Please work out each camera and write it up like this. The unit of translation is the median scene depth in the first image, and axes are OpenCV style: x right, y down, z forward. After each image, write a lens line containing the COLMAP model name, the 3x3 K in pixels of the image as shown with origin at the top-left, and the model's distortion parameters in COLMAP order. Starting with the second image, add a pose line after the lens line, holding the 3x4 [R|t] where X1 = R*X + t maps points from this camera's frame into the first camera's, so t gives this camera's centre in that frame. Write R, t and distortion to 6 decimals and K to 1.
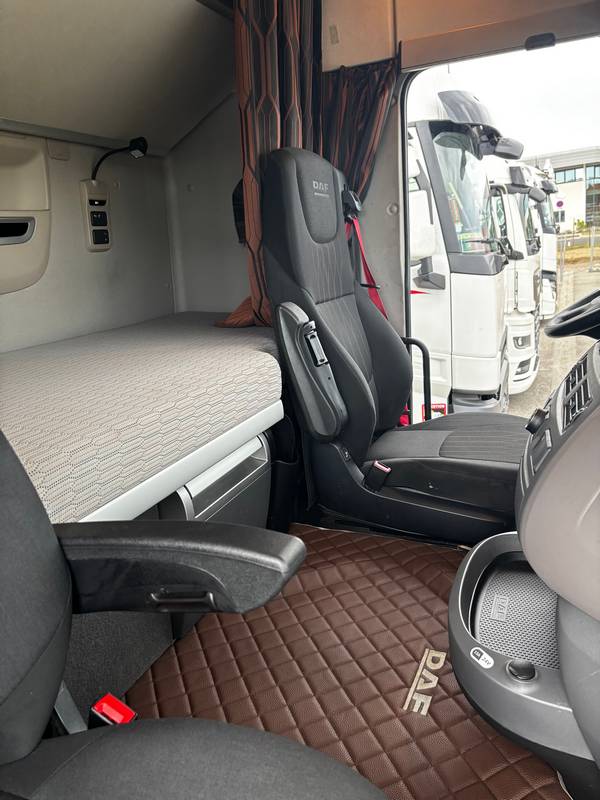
lens RADIAL K [[609.3, 0, 303.3], [0, 609.3, 386.0], [0, 0, 1]] dist [0.040577, -0.053316]
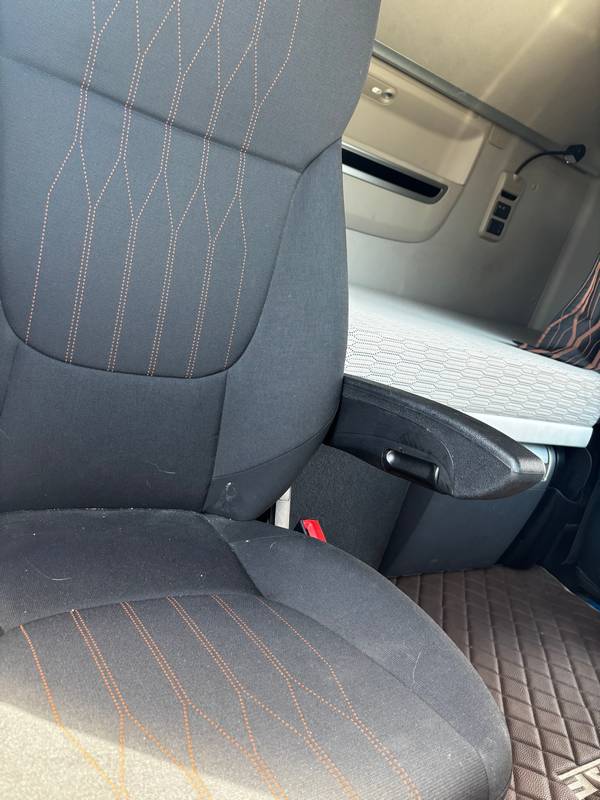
lens RADIAL K [[609.3, 0, 290.8], [0, 609.3, 390.9], [0, 0, 1]] dist [0.040577, -0.053316]
pose [[0.756492, 0.432003, -0.491013, 0.041492], [-0.457173, 0.886182, 0.075327, 0.093437], [0.467668, 0.167494, 0.867890, -0.017489]]
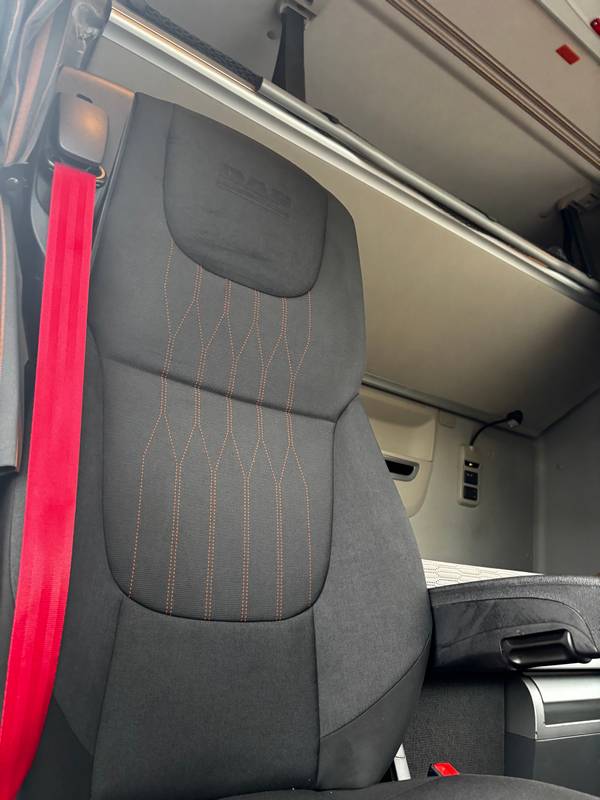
lens RADIAL K [[609.3, 0, 288.9], [0, 609.3, 403.9], [0, 0, 1]] dist [0.040577, -0.053316]
pose [[0.836341, -0.018293, -0.547905, 0.009599], [-0.260770, 0.865856, -0.426957, 0.205331], [0.482217, 0.499958, 0.719381, -0.054971]]
